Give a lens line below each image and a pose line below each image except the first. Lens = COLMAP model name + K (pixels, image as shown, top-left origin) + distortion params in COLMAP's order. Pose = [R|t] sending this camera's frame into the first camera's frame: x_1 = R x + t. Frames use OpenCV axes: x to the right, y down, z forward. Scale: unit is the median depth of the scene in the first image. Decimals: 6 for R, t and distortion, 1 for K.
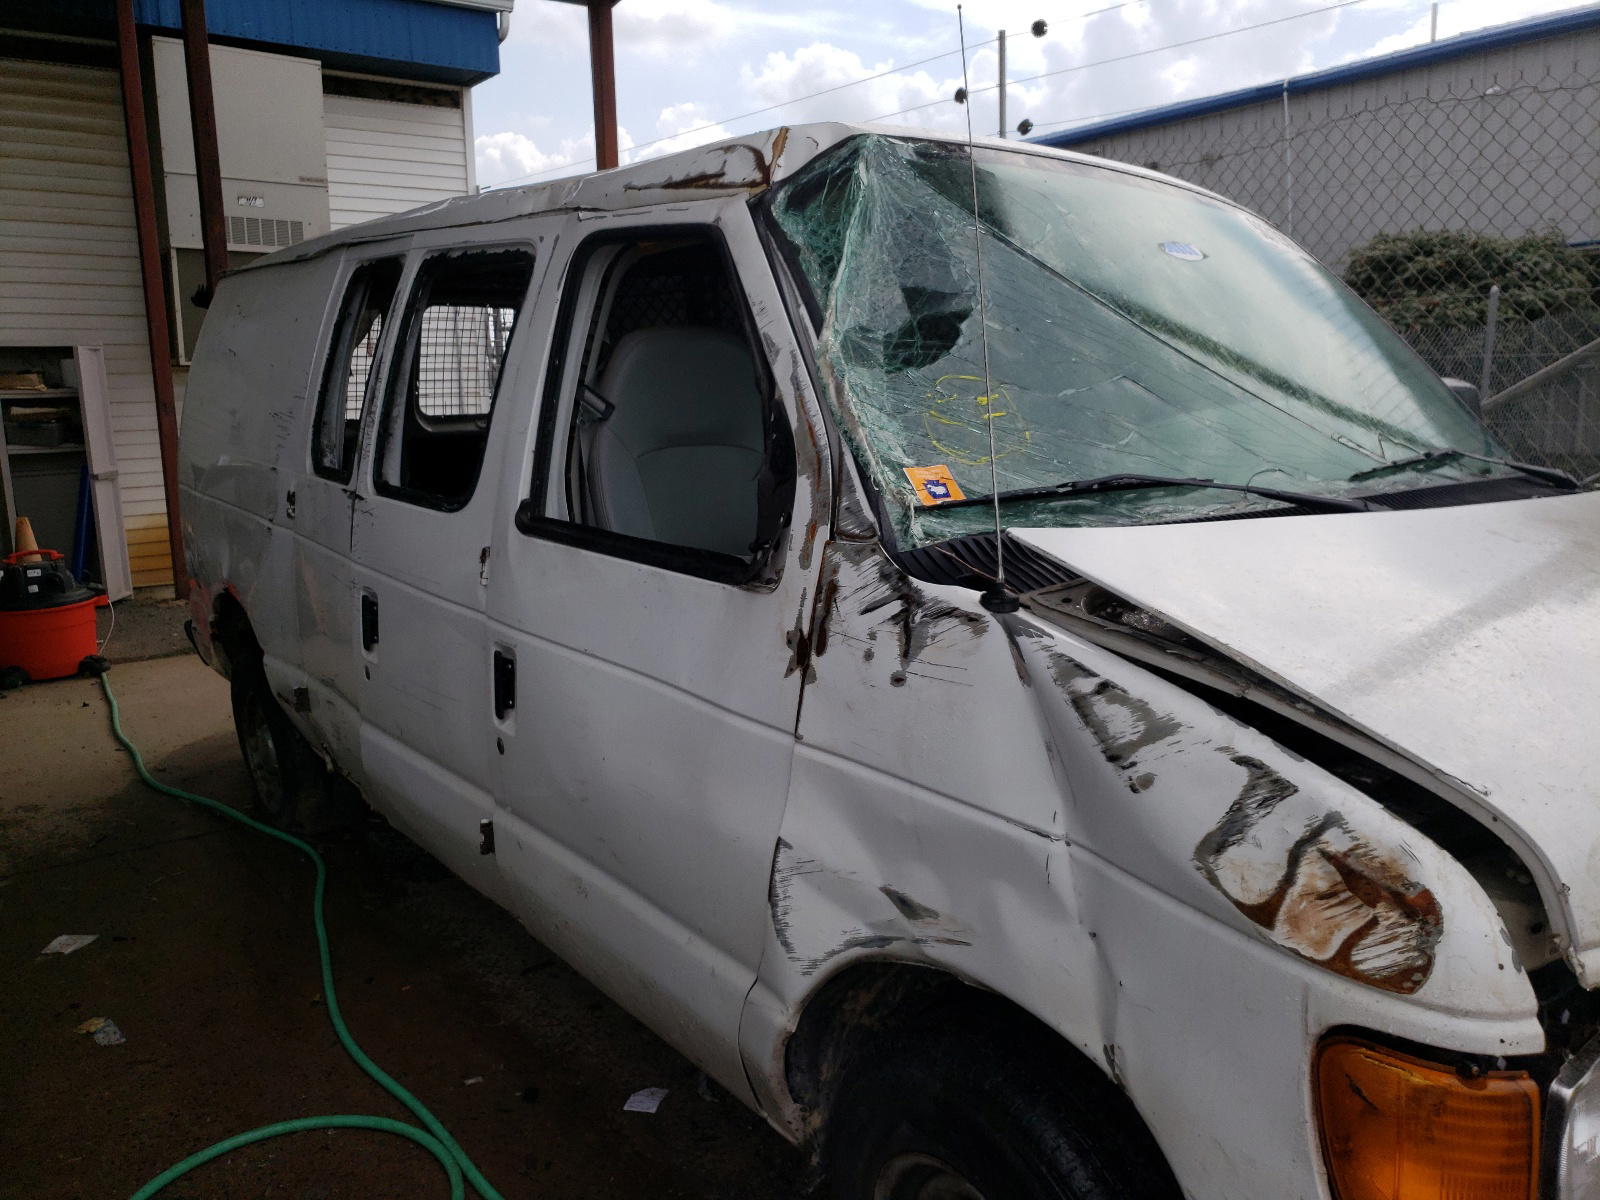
lens RADIAL K [[1245.8, 0, 792.9], [0, 1245.8, 570.5], [0, 0, 1]] dist [0.034204, 0.003297]
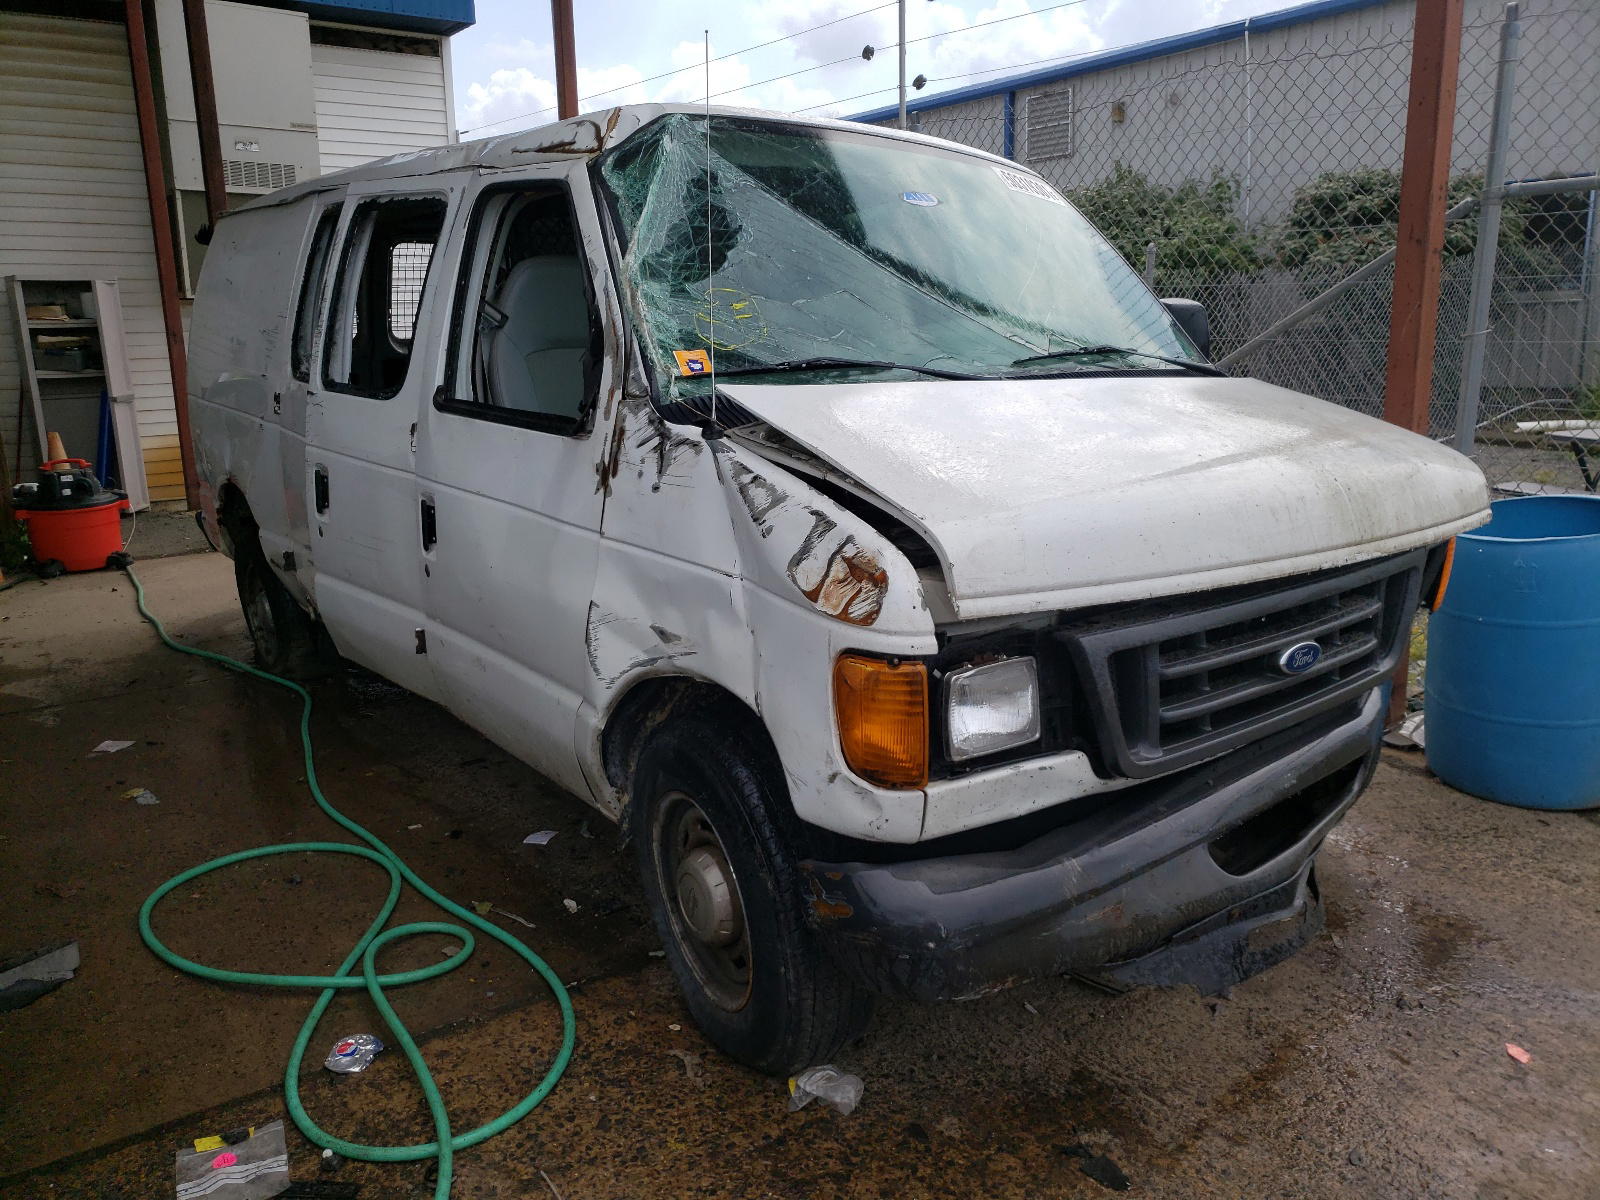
lens RADIAL K [[1278.5, 0, 776.4], [0, 1278.5, 596.4], [0, 0, 1]] dist [0.035344, 0.003177]
pose [[0.999575, 0.006667, -0.028386, 0.189738], [-0.005010, 0.998300, 0.058062, 0.087765], [0.028725, -0.057895, 0.997909, -0.388365]]
